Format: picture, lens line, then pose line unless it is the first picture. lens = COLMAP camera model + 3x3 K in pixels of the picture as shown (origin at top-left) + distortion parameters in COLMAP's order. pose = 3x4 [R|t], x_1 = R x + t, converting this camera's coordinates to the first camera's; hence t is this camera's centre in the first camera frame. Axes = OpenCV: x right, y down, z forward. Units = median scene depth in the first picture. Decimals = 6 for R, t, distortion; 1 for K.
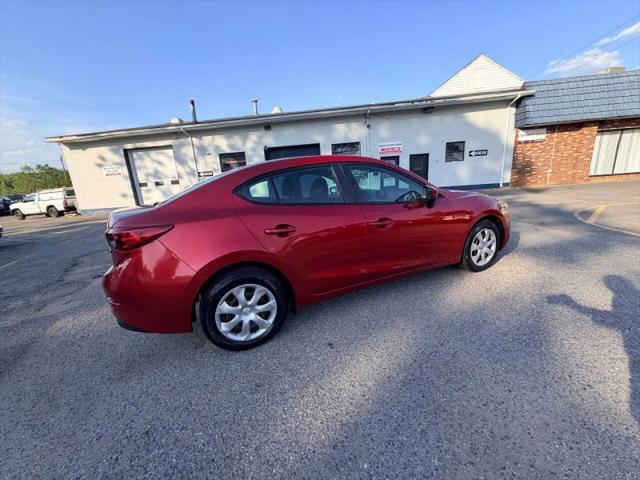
lens RADIAL K [[256.3, 0, 317.9], [0, 256.3, 239.4], [0, 0, 1]] dist [-0.000524, 0.000503]
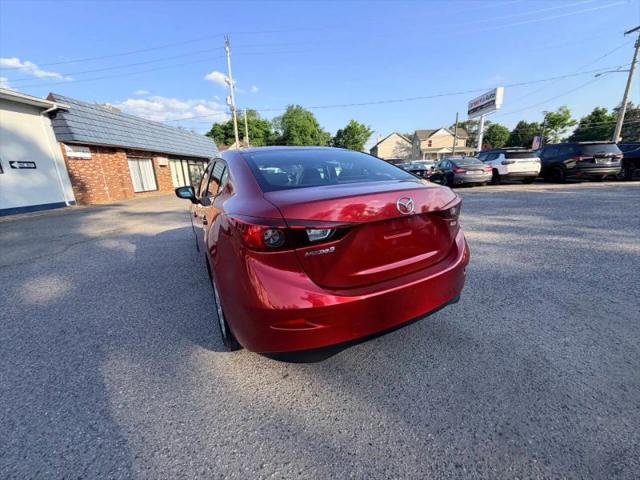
lens RADIAL K [[256.3, 0, 319.9], [0, 256.3, 239.3], [0, 0, 1]] dist [-0.000524, 0.000503]
pose [[-0.067356, -0.184992, 0.980429, -0.239906], [0.274970, 0.941164, 0.196474, -0.030687], [-0.959091, 0.282822, -0.012525, 0.212639]]
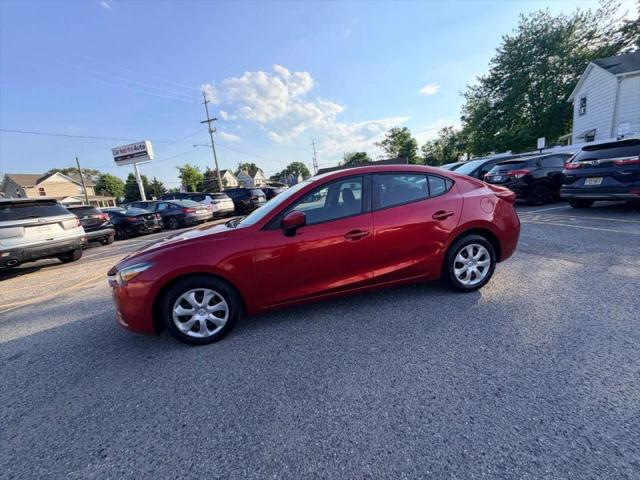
lens RADIAL K [[256.3, 0, 318.7], [0, 256.3, 238.8], [0, 0, 1]] dist [-0.000524, 0.000503]
pose [[-0.961184, 0.130835, 0.242913, -0.033888], [0.218725, 0.897986, 0.381812, -0.110769], [-0.168178, 0.420123, -0.891747, 0.477607]]
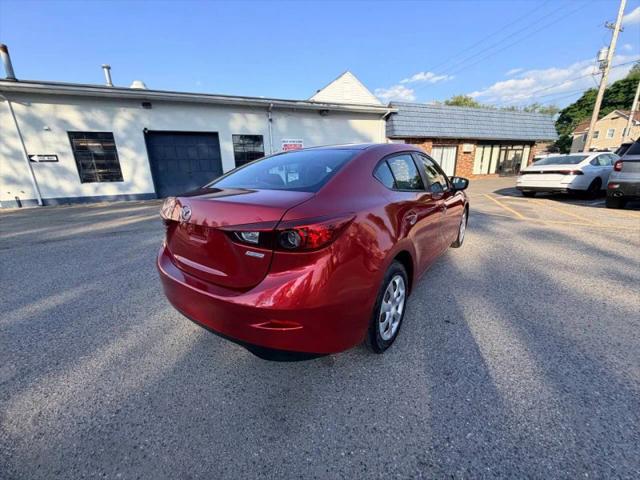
lens RADIAL K [[256.3, 0, 317.5], [0, 256.3, 239.6], [0, 0, 1]] dist [-0.000524, 0.000503]
pose [[0.883470, -0.081229, 0.461392, -0.140275], [0.075155, 0.996672, 0.031559, -0.001154], [-0.462420, 0.006795, 0.886635, 0.046368]]
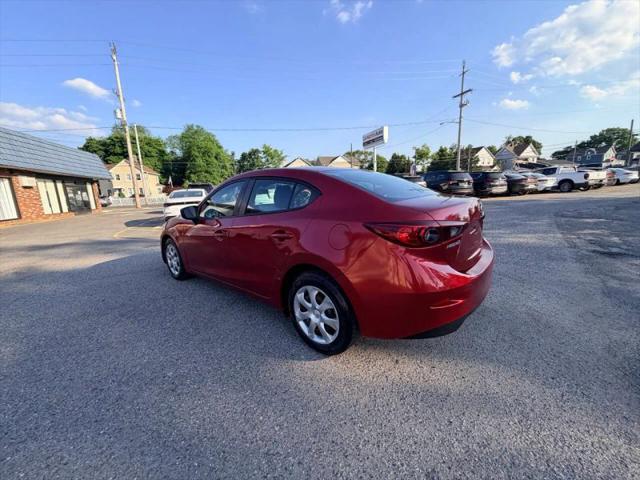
lens RADIAL K [[256.3, 0, 319.9], [0, 256.3, 238.6], [0, 0, 1]] dist [-0.000524, 0.000503]
pose [[-0.416974, -0.083497, 0.905075, -0.234511], [0.281046, 0.935128, 0.215749, -0.055620], [-0.864376, 0.344330, -0.366458, 0.313056]]
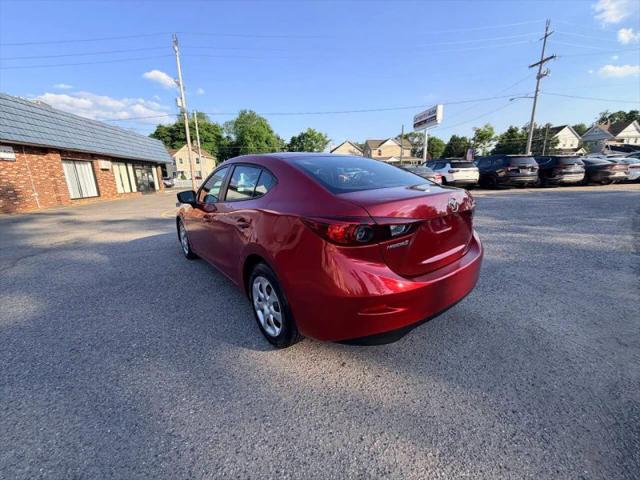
lens RADIAL K [[256.3, 0, 319.4], [0, 256.3, 239.2], [0, 0, 1]] dist [-0.000524, 0.000503]
pose [[-0.240800, -0.156773, 0.957830, -0.244555], [0.270889, 0.936796, 0.221432, -0.043016], [-0.932006, 0.312787, -0.183112, 0.262134]]
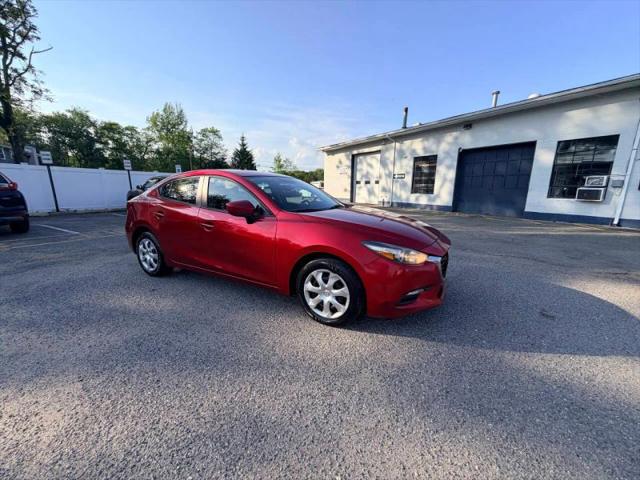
lens RADIAL K [[256.3, 0, 315.5], [0, 256.3, 236.1], [0, 0, 1]] dist [-0.000524, 0.000503]
pose [[0.591524, 0.225196, -0.774200, 0.277113], [-0.235846, 0.966534, 0.100944, -0.047418], [0.771022, 0.122881, 0.624840, 0.115671]]
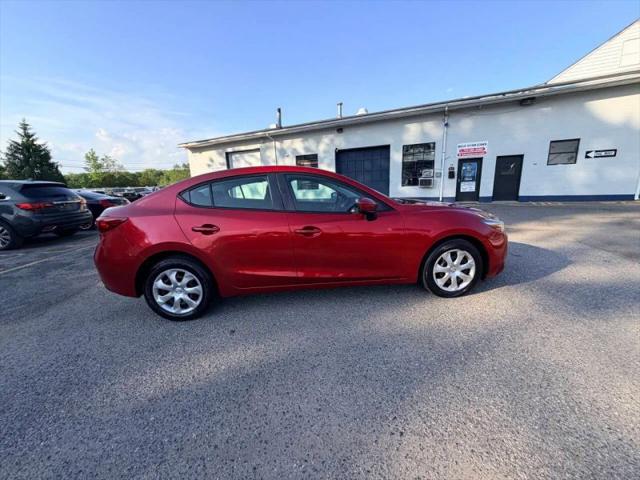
lens RADIAL K [[256.3, 0, 316.7], [0, 256.3, 238.3], [0, 0, 1]] dist [-0.000524, 0.000503]
pose [[0.936816, 0.103433, -0.334181, 0.115659], [-0.104539, 0.994412, 0.014724, -0.009968], [0.333836, 0.021141, 0.942394, 0.004974]]
